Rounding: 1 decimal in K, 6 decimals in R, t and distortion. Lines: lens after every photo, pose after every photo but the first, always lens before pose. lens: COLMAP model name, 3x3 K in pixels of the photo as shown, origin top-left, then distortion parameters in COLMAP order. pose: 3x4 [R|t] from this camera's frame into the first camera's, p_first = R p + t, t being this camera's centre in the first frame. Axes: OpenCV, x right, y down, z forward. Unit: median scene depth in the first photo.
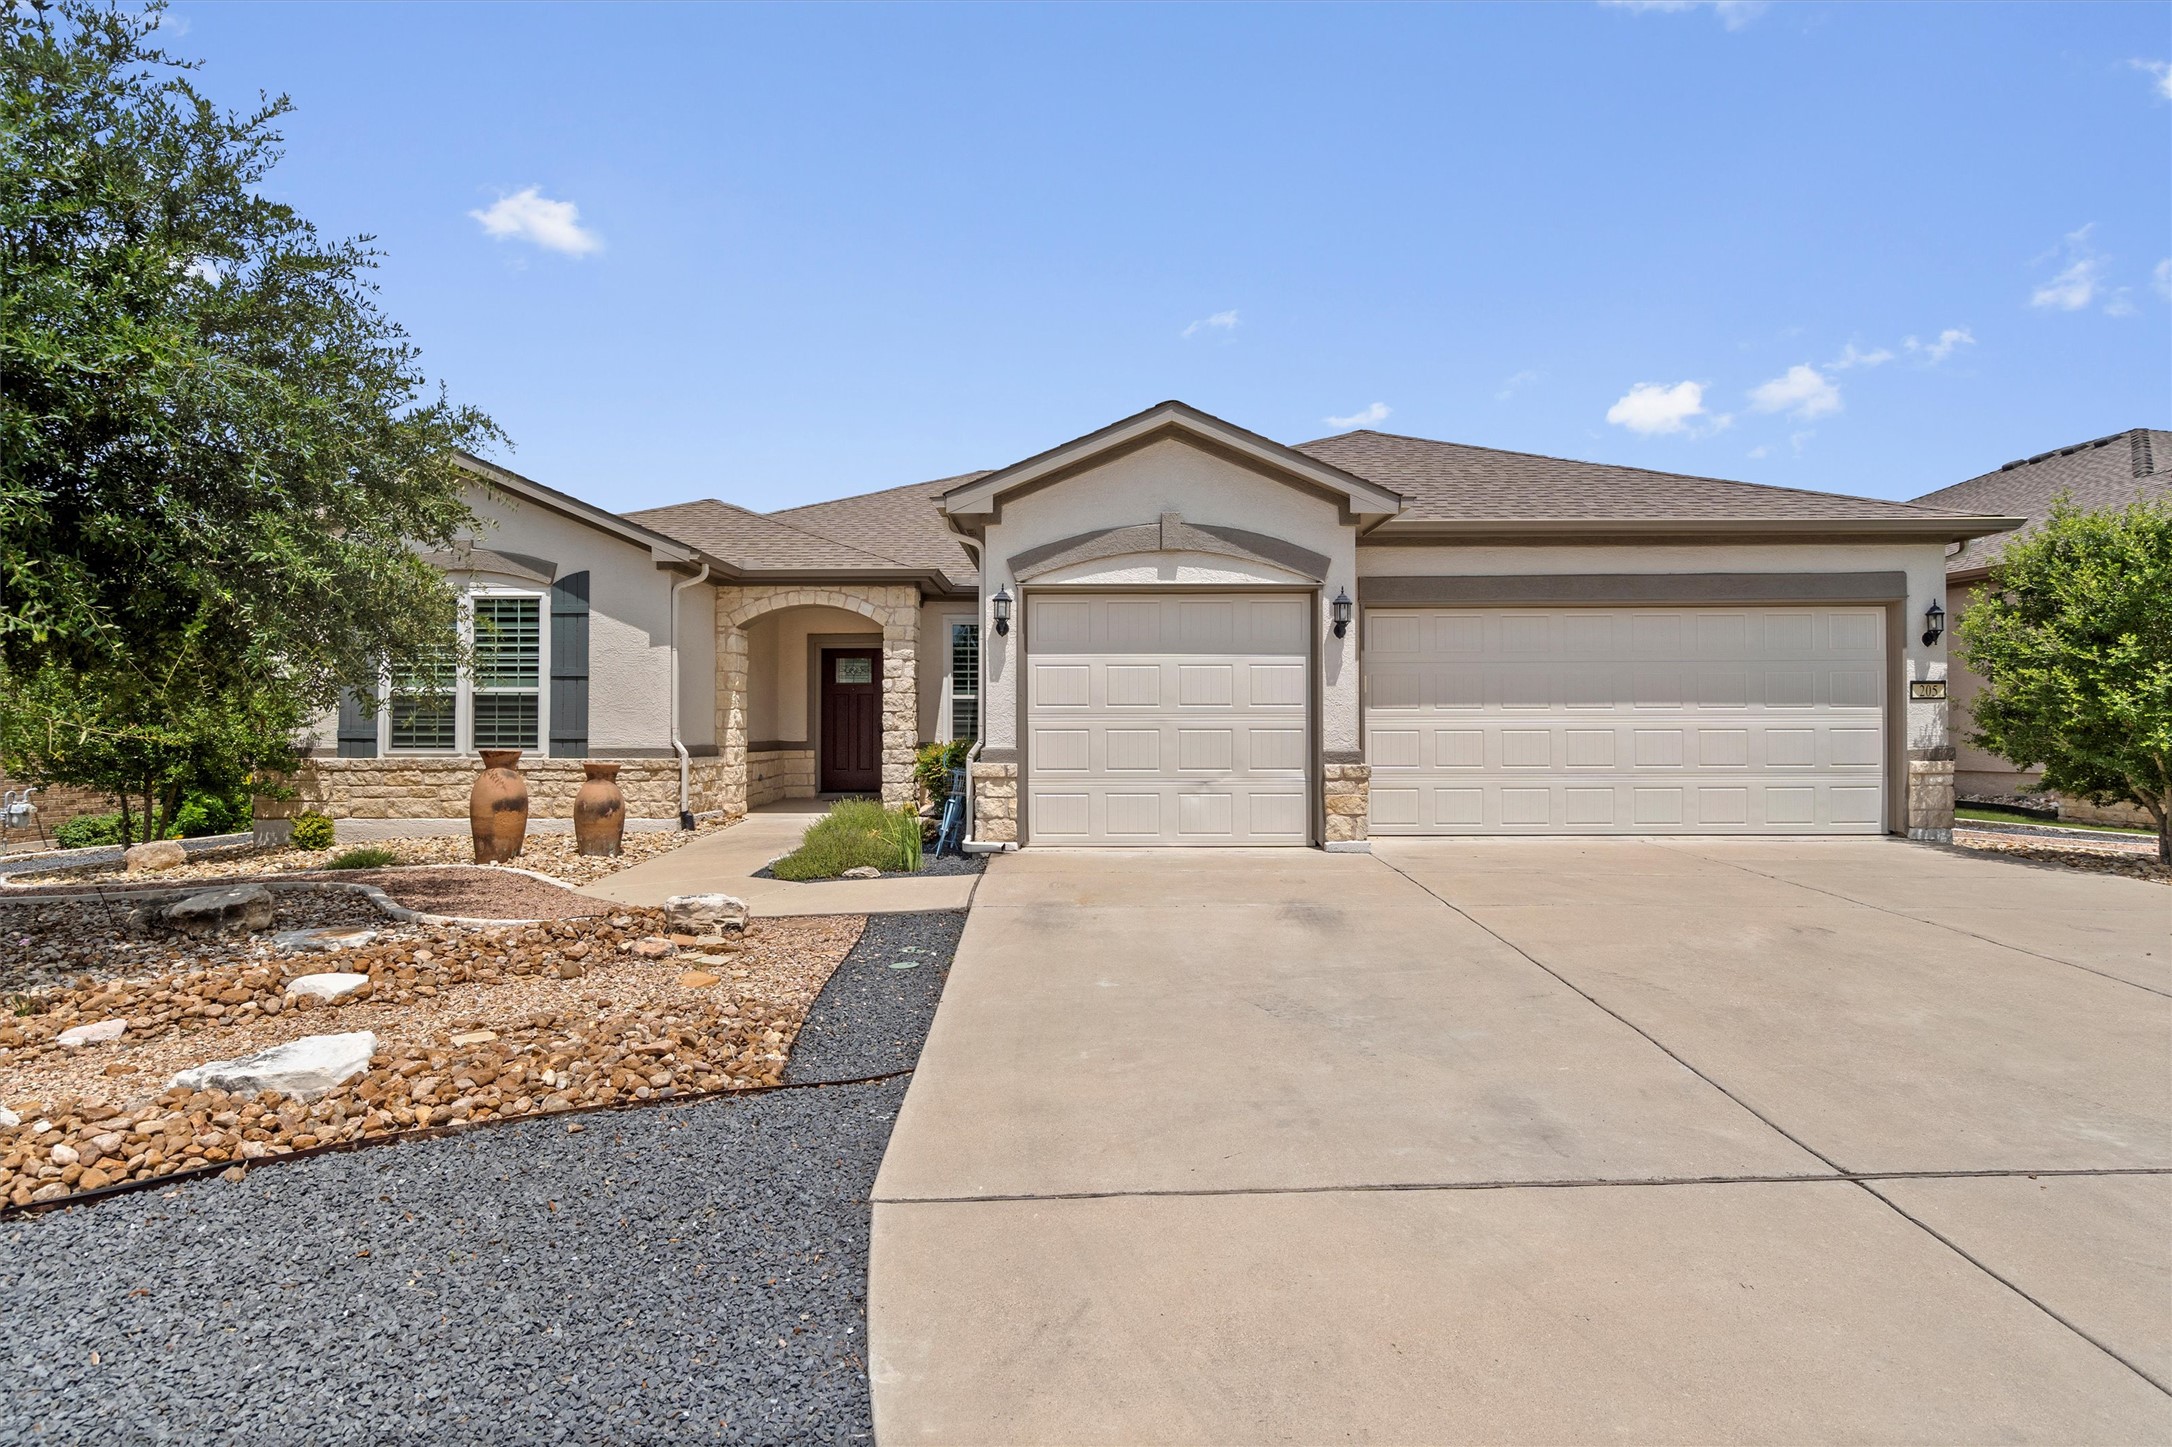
lens RADIAL K [[1031.0, 0, 1086.0], [0, 1031.0, 723.5], [0, 0, 1]] dist [-0.002273, -0.000279]
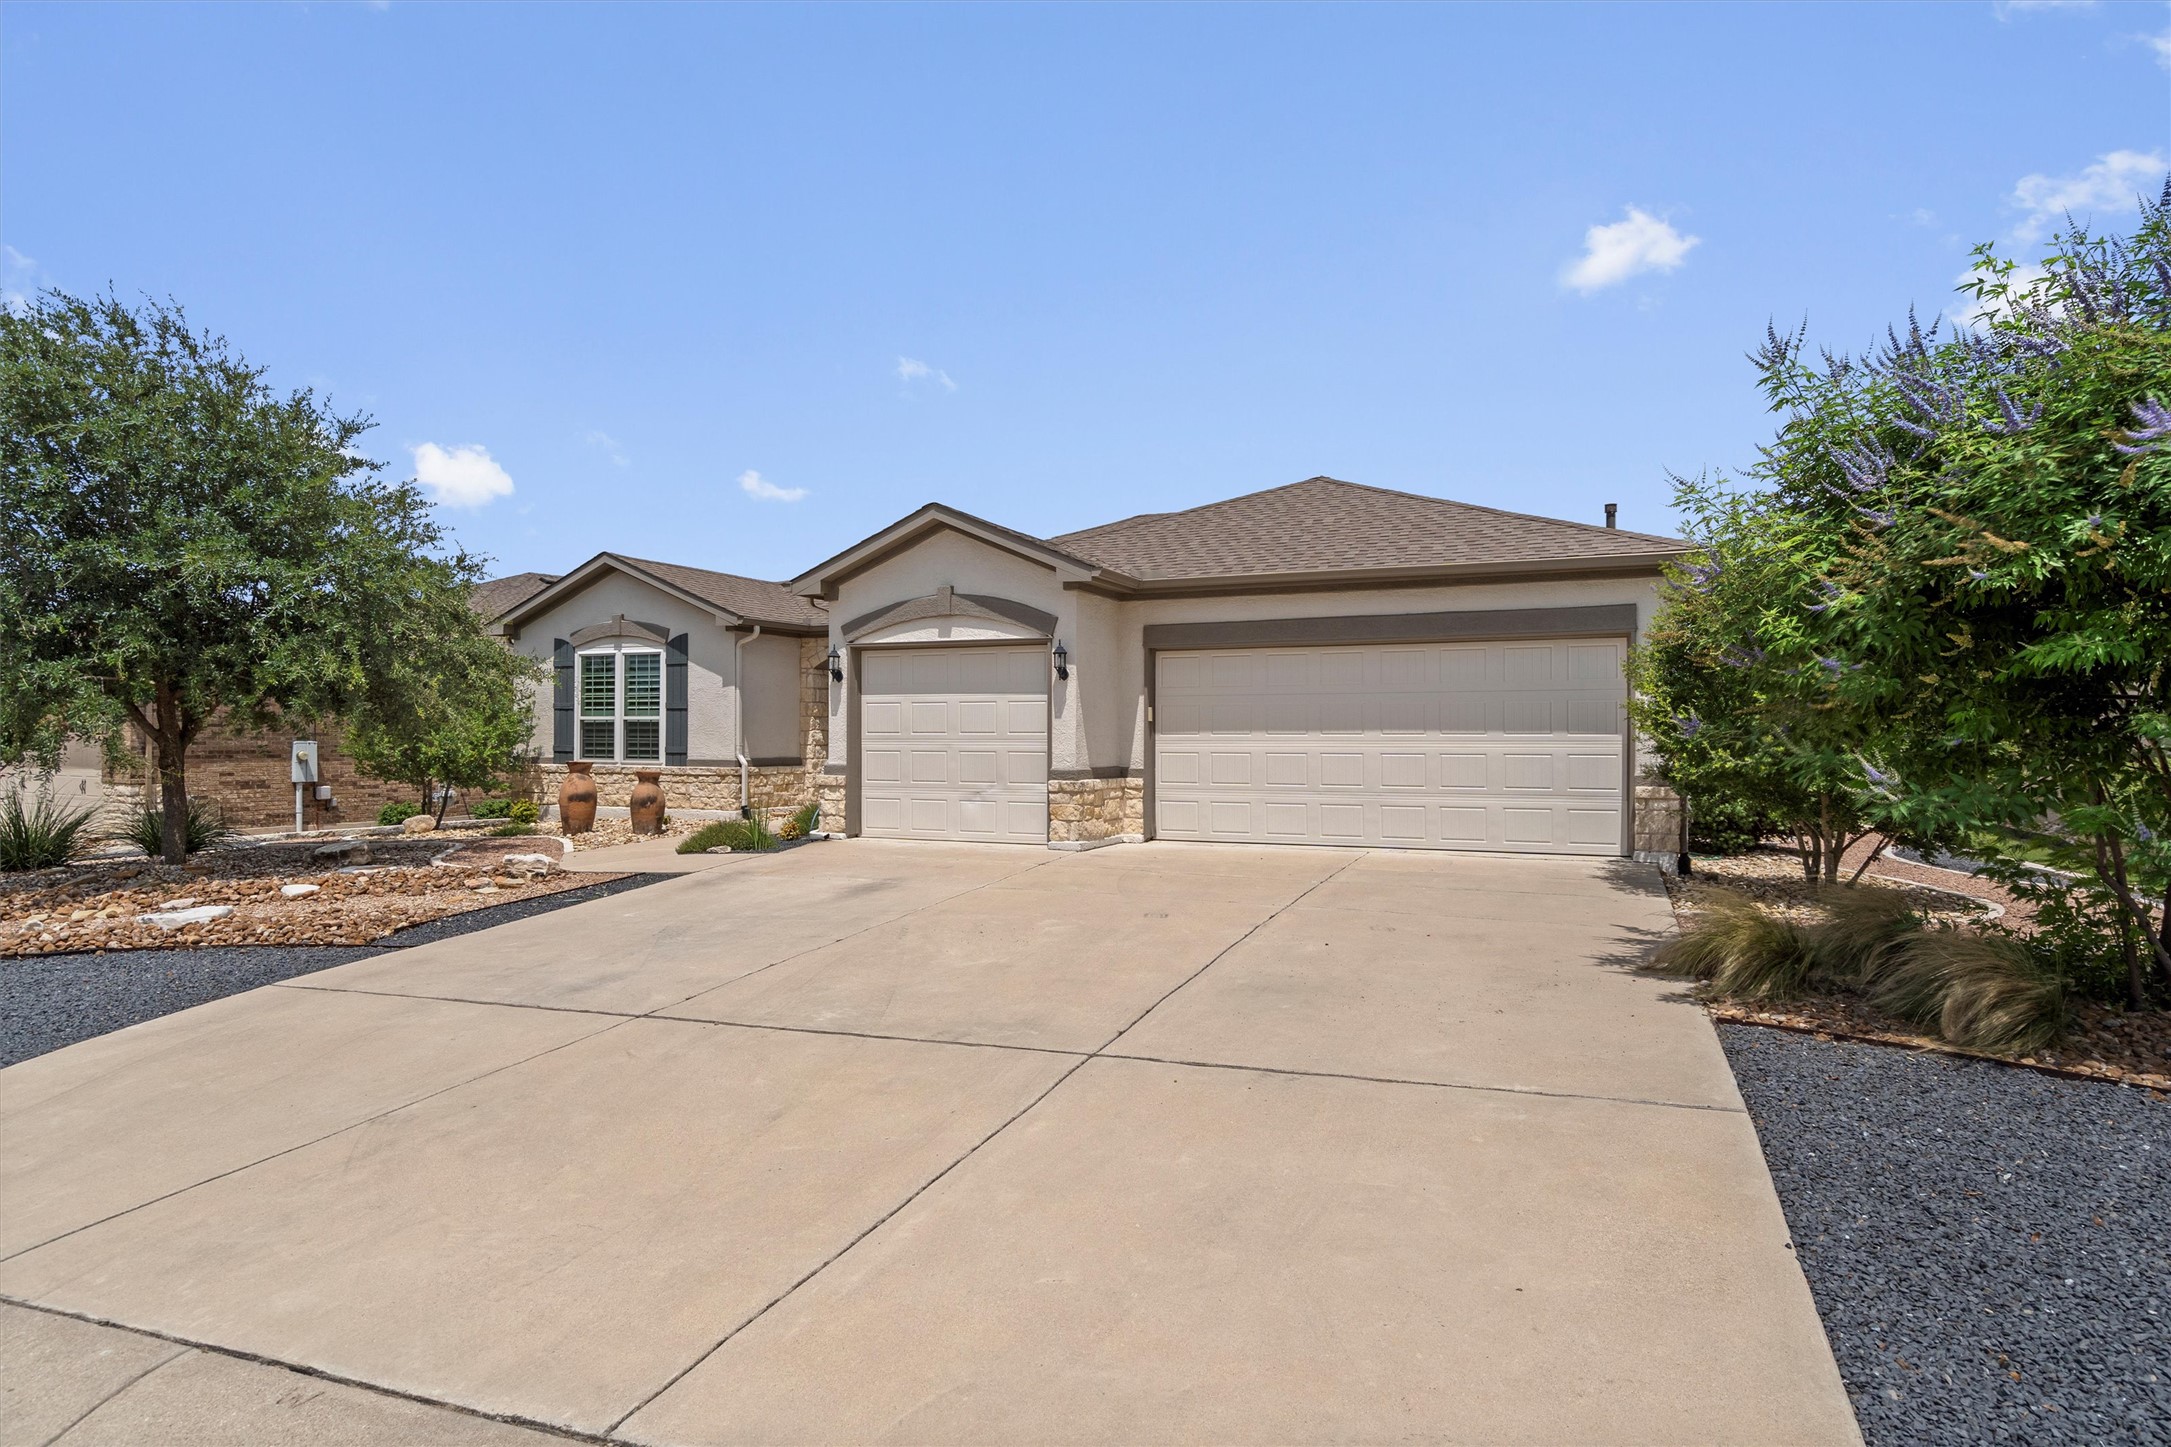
lens RADIAL K [[968.1, 0, 1085.6], [0, 968.1, 744.7], [0, 0, 1]] dist [0.002588, 0.000232]
pose [[0.946831, 0.005263, -0.321687, 0.588352], [-0.001305, 0.999921, 0.012519, -0.017050], [0.321728, -0.011433, 0.946763, -0.101836]]
